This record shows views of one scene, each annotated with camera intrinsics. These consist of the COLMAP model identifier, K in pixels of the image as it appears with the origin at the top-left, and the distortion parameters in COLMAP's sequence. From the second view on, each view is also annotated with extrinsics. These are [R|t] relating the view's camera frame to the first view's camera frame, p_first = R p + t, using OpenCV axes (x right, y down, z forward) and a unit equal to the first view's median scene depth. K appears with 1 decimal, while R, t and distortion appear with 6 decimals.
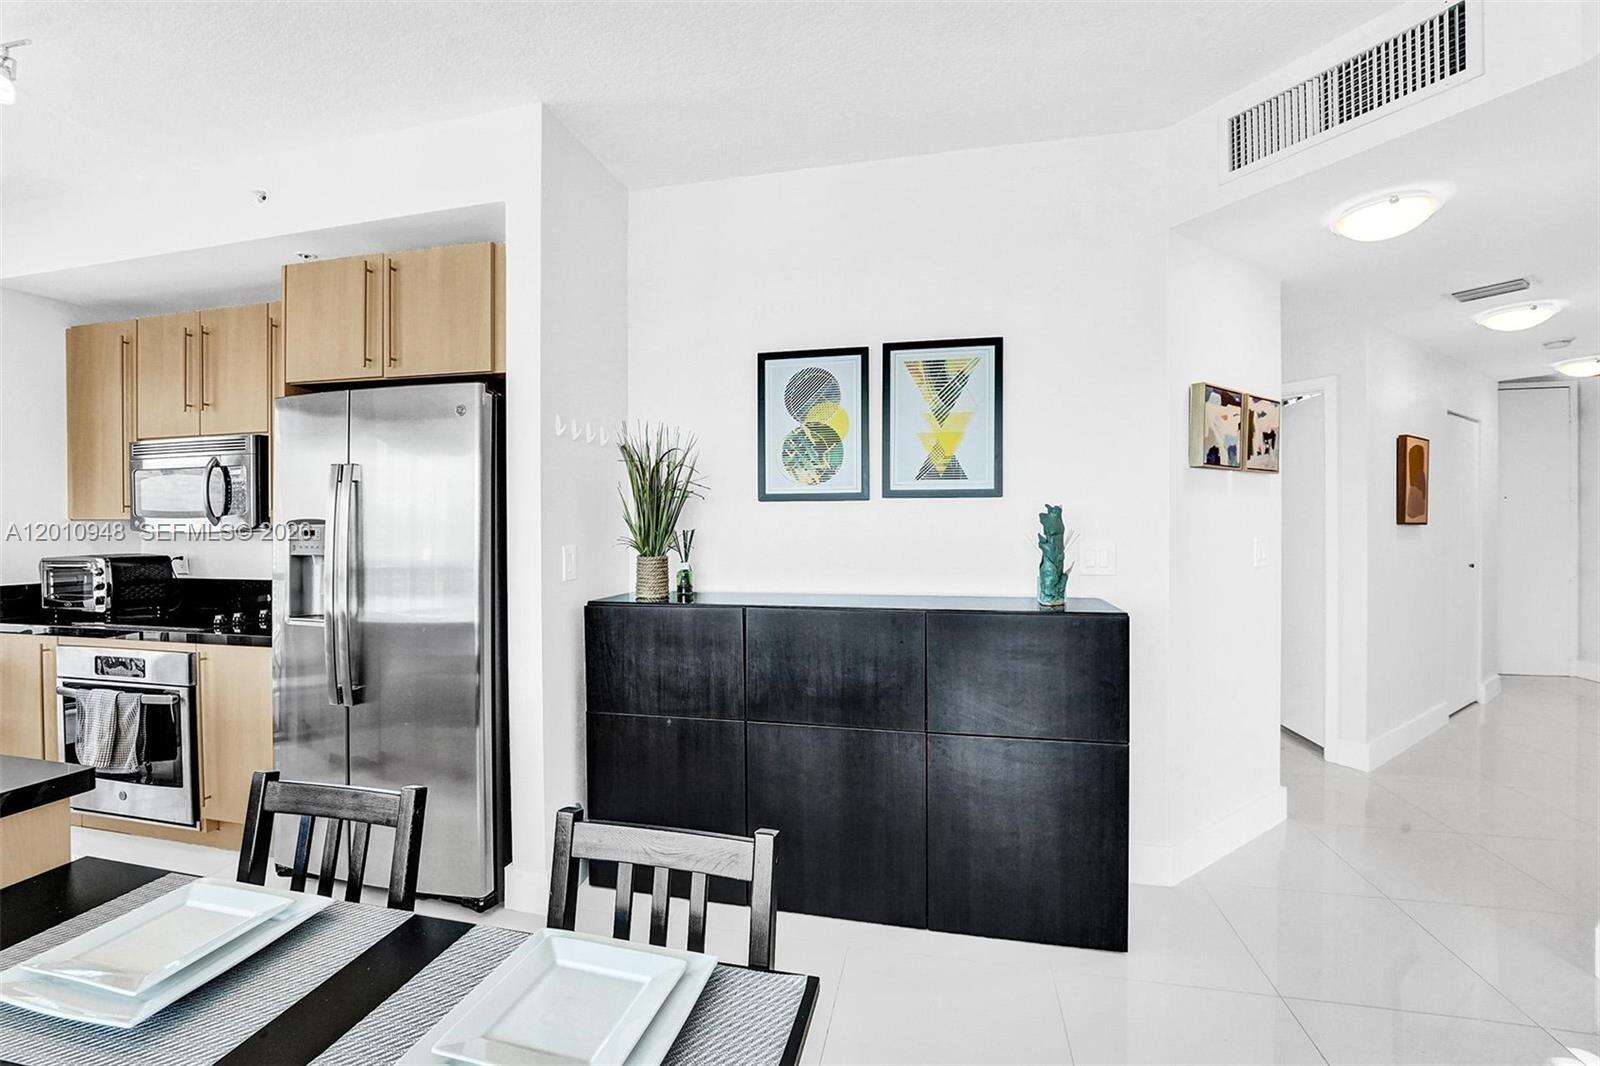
lens RADIAL K [[662.4, 0, 797.9], [0, 662.4, 525.0], [0, 0, 1]] dist [-0.028554, 0.004389]
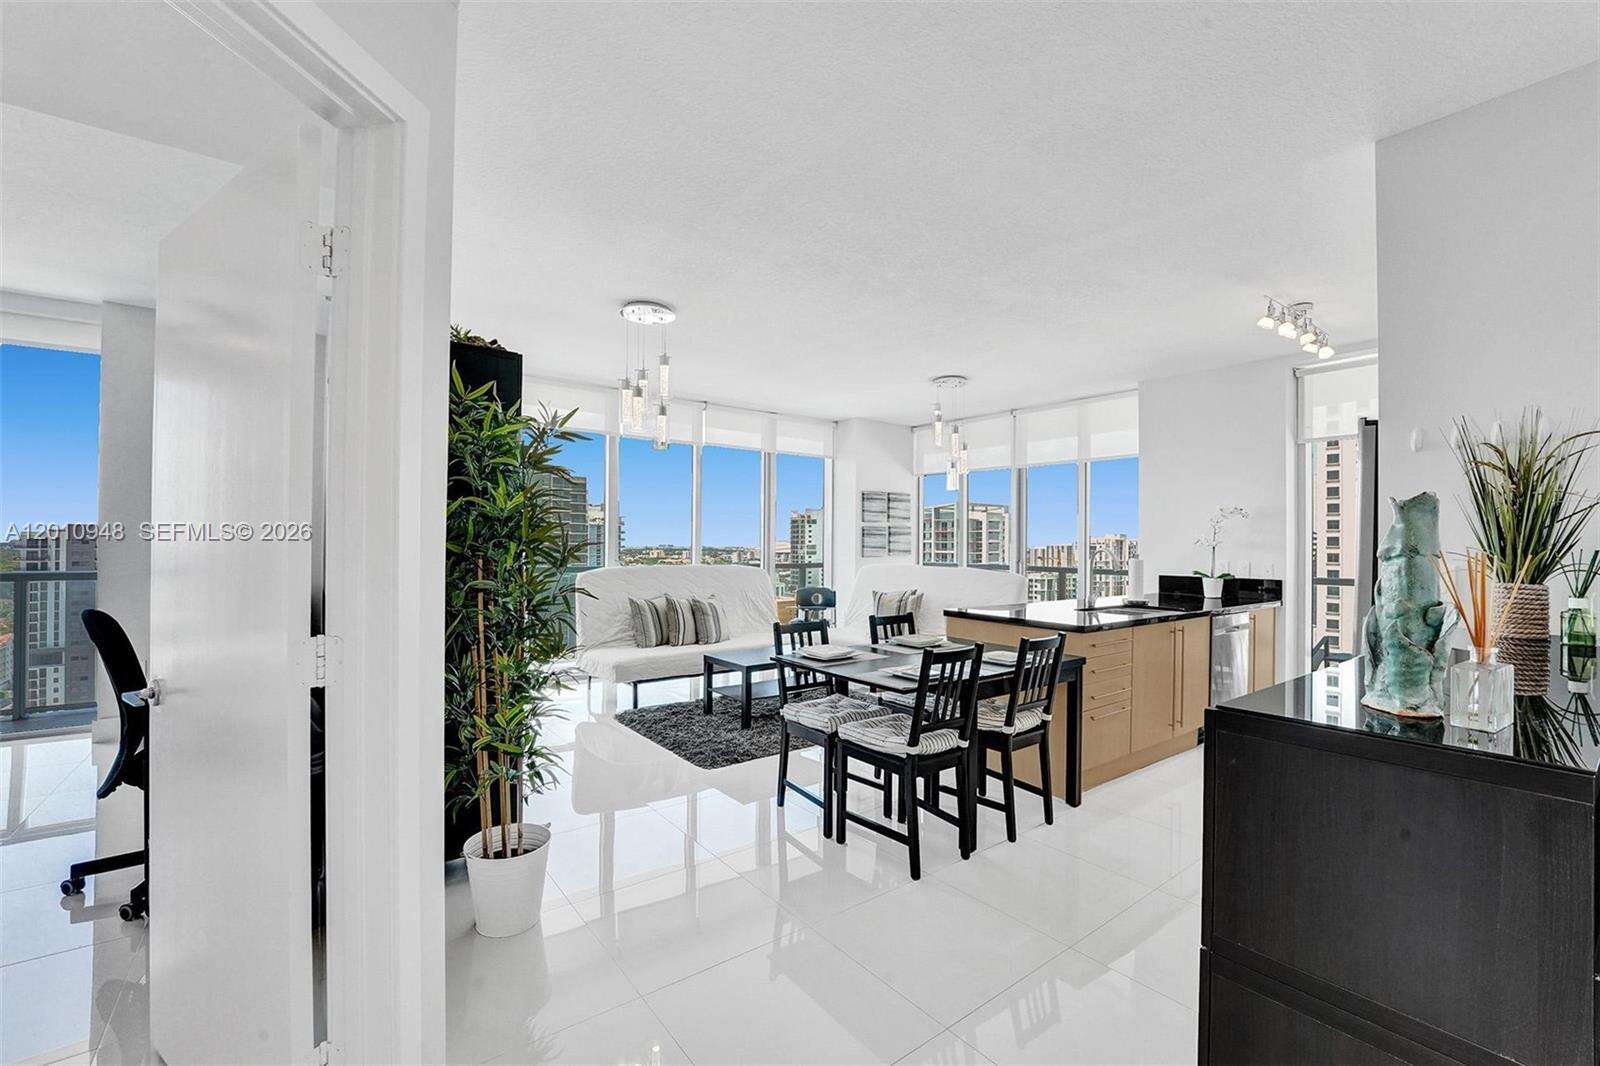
lens RADIAL K [[661.1, 0, 799.2], [0, 661.1, 539.6], [0, 0, 1]] dist [-0.023517, 0.000240]
pose [[-0.646201, -0.006271, -0.763141, 0.868295], [-0.005220, 0.999979, -0.003796, 0.003978], [0.763149, 0.001531, -0.646221, 0.839330]]
